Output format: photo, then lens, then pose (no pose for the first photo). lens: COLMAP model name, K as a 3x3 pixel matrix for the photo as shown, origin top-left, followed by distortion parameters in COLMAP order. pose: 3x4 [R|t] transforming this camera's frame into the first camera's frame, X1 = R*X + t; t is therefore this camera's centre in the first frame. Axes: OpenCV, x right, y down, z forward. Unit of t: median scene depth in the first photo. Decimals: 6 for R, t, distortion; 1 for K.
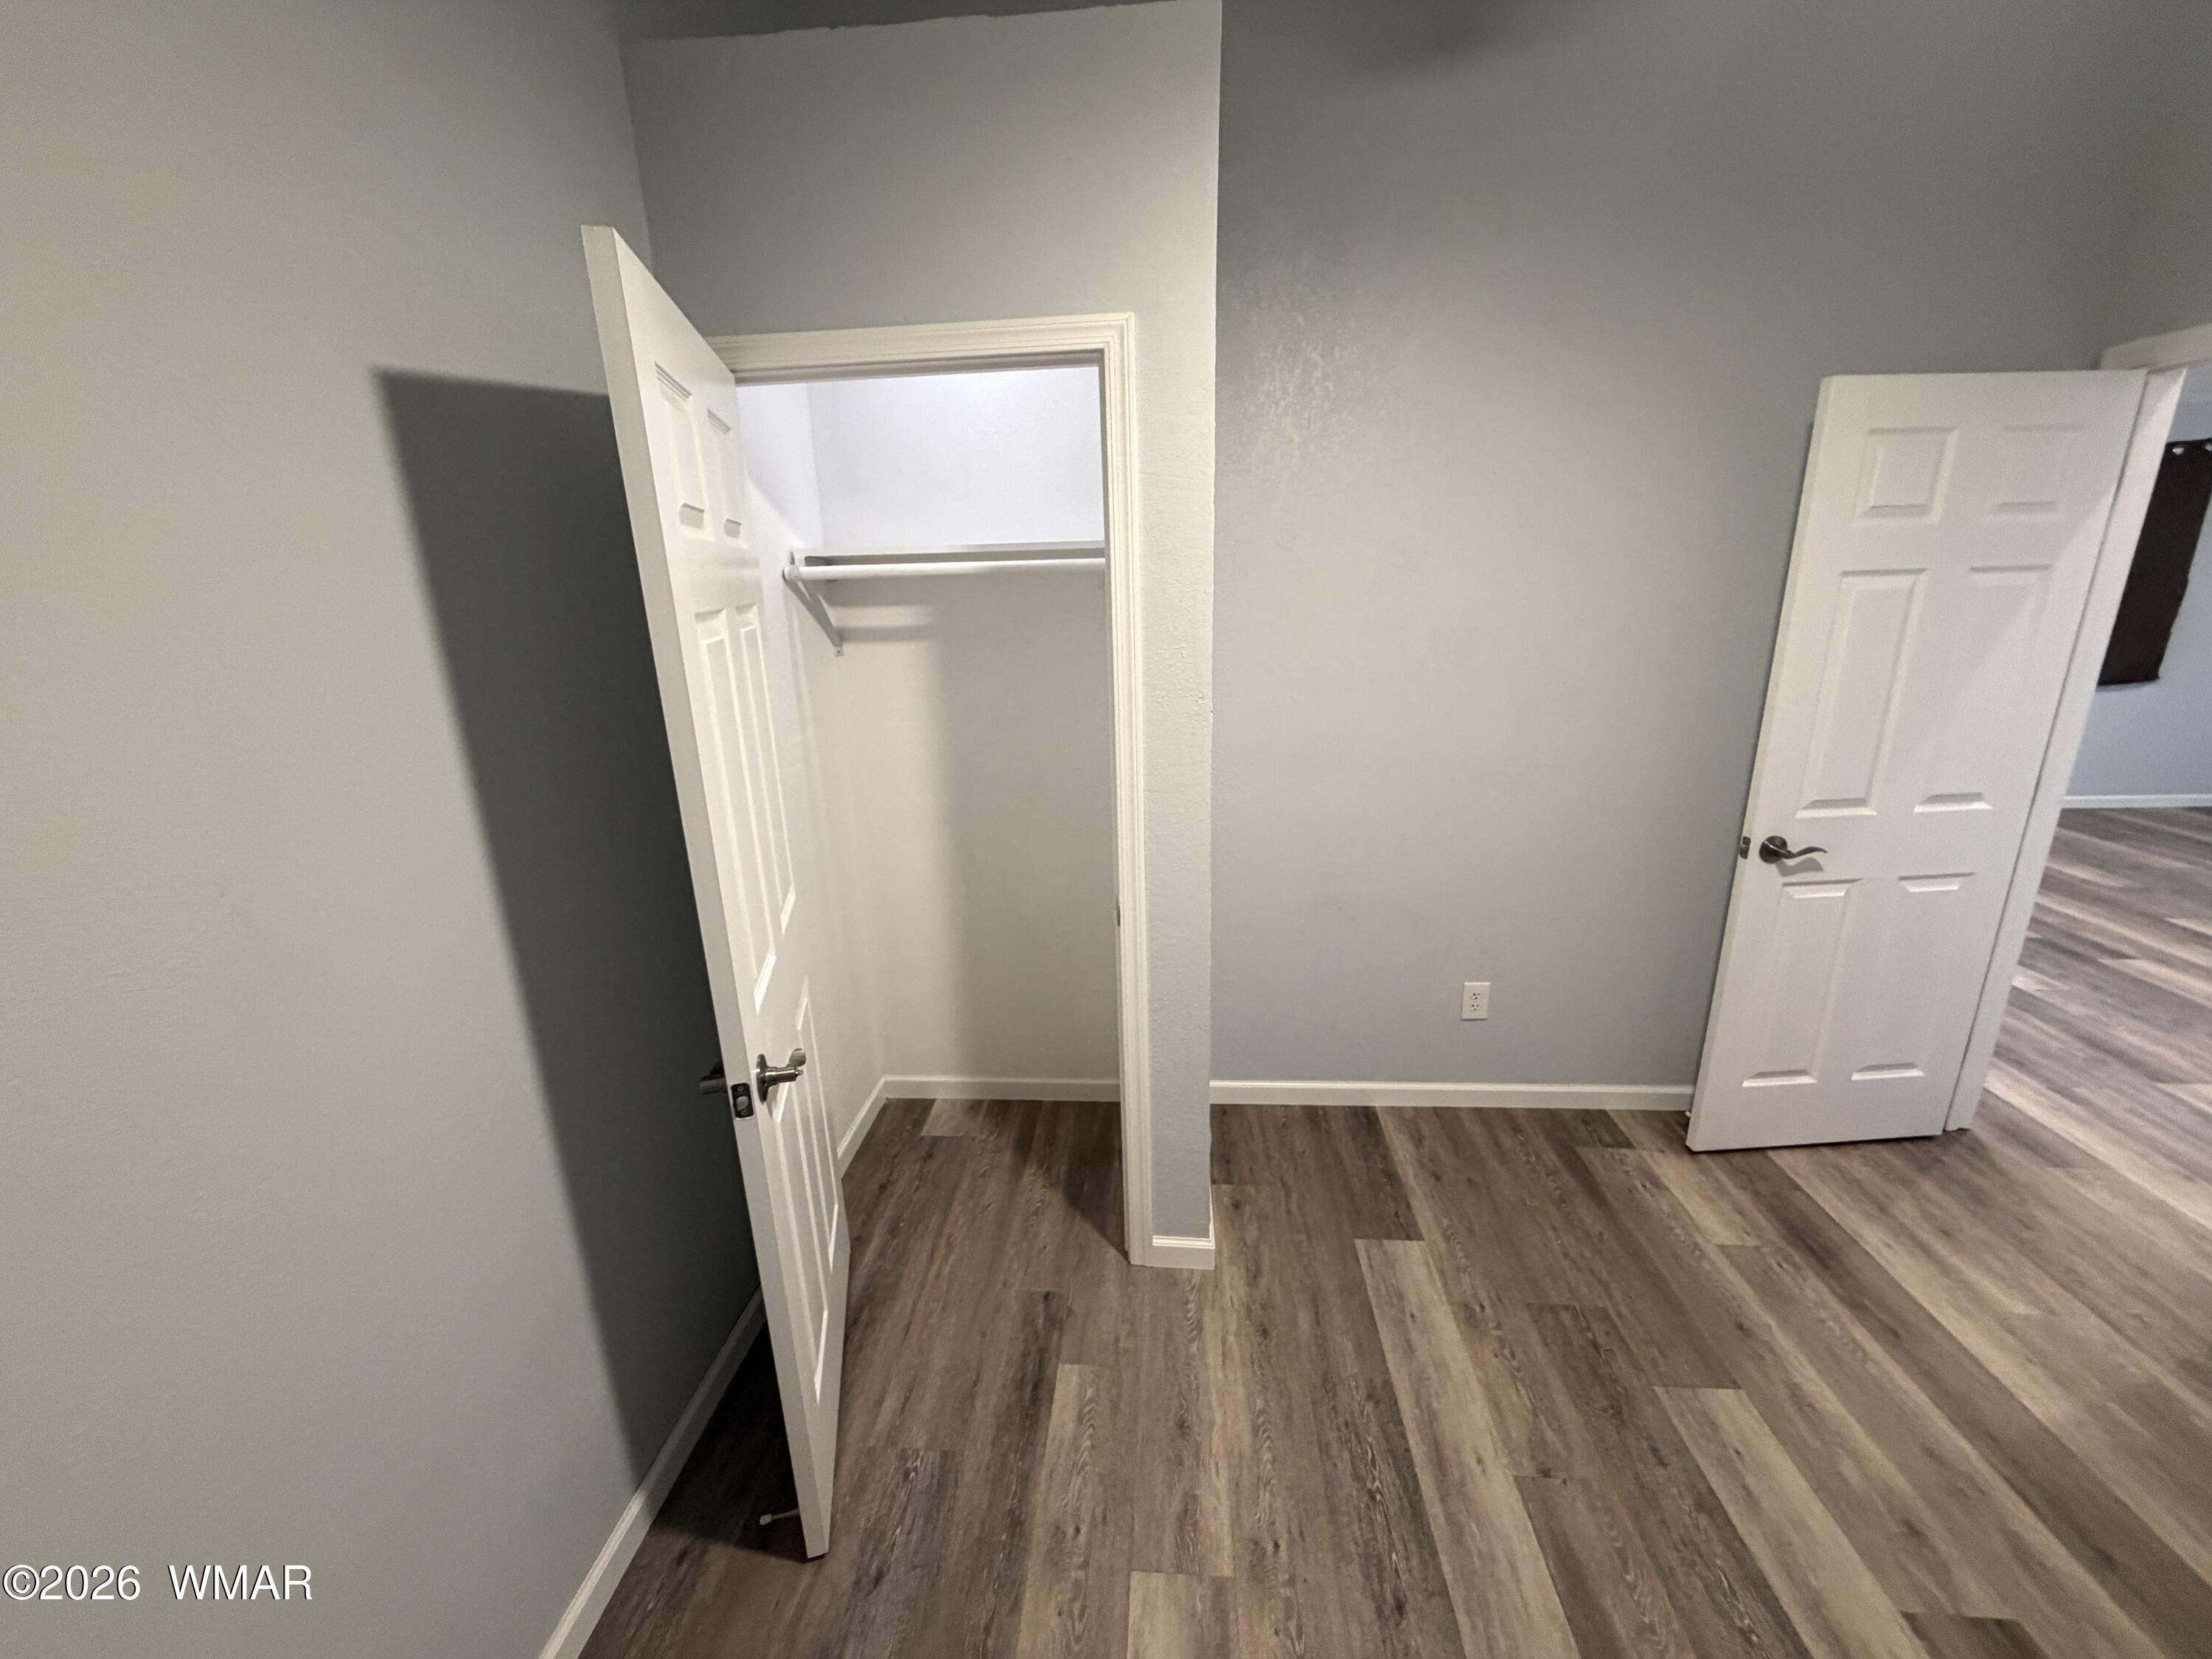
lens RADIAL K [[877.5, 0, 1099.8], [0, 877.5, 830.6], [0, 0, 1]] dist [0.001789, -0.000133]
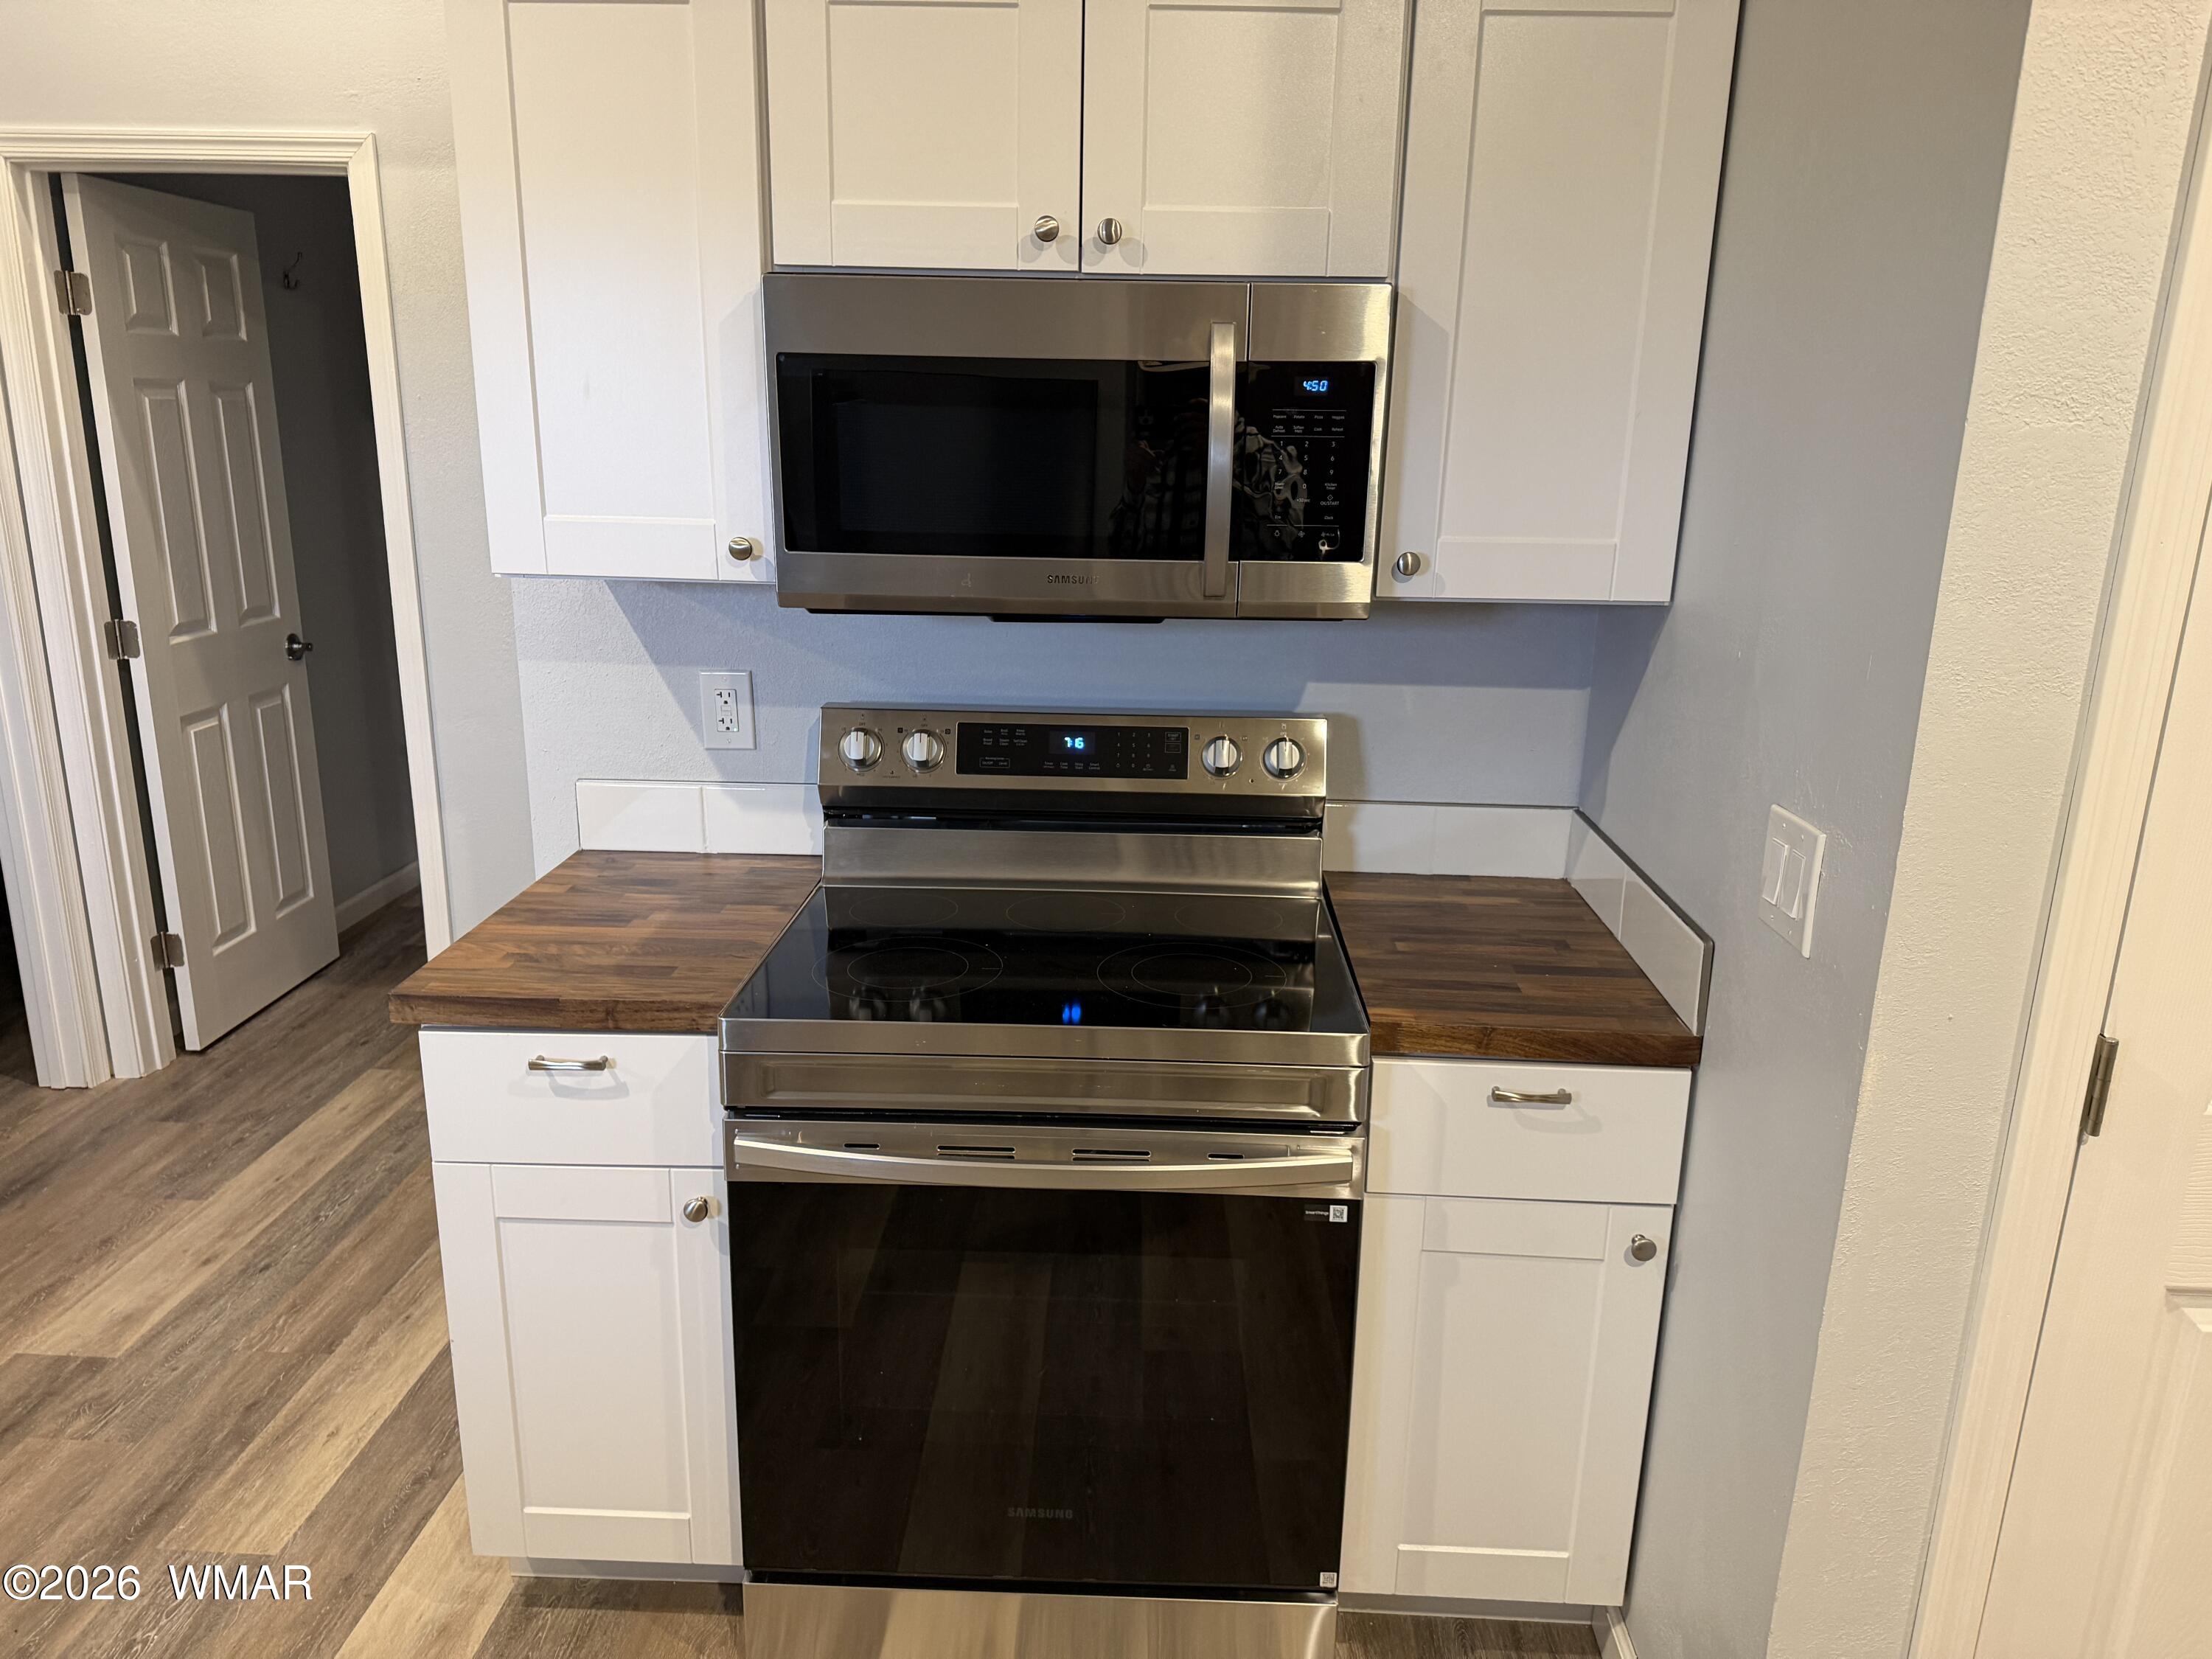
lens RADIAL K [[1561.6, 0, 1118.0], [0, 1561.6, 835.6], [0, 0, 1]] dist [0.036872, -0.041697]
pose [[-0.999324, 0.017336, -0.032411, 0.483623], [-0.001895, 0.856316, 0.516448, -0.377017], [0.036708, 0.516161, -0.855705, 1.315316]]
